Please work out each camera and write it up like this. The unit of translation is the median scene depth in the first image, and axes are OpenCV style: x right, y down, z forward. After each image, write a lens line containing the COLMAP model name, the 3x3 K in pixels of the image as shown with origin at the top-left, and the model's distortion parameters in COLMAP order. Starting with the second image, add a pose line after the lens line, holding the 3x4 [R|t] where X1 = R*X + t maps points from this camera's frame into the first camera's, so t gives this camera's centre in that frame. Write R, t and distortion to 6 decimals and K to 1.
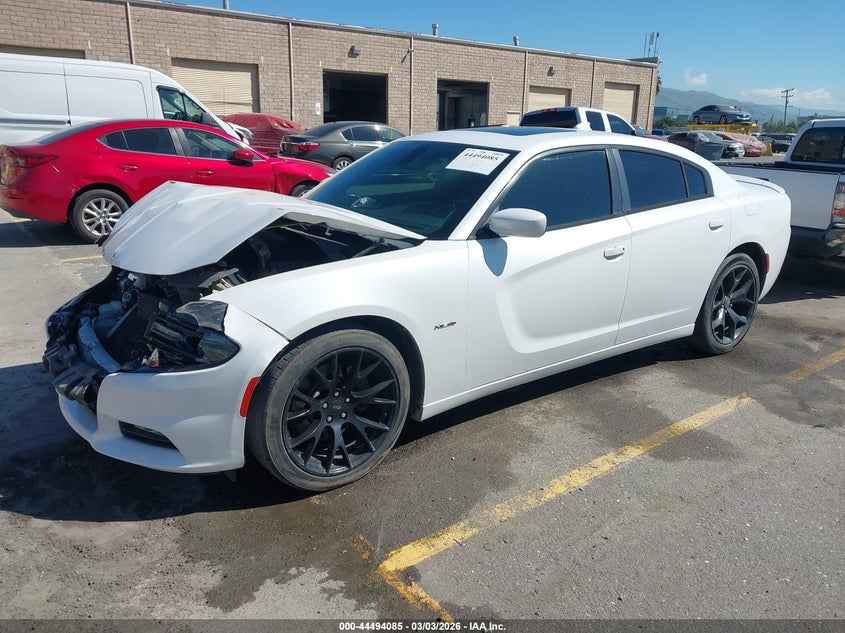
lens RADIAL K [[666.1, 0, 423.1], [0, 666.1, 317.9], [0, 0, 1]] dist [-0.008153, -0.007222]
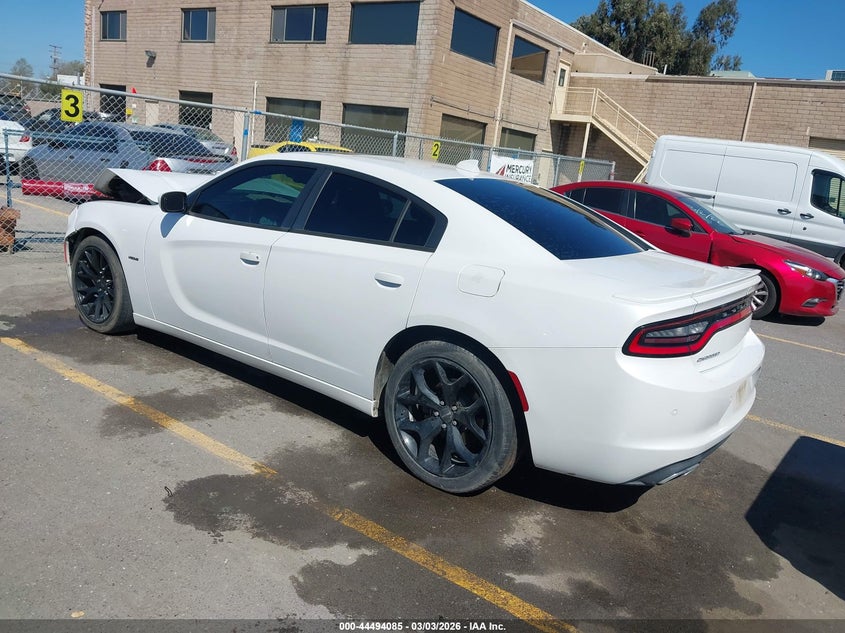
lens RADIAL K [[666.1, 0, 406.6], [0, 666.1, 336.5], [0, 0, 1]] dist [-0.008153, -0.007222]
pose [[0.271261, 0.264284, -0.925511, 1.316672], [-0.373712, 0.915045, 0.151762, -0.229716], [0.886993, 0.304707, 0.346982, 0.885345]]
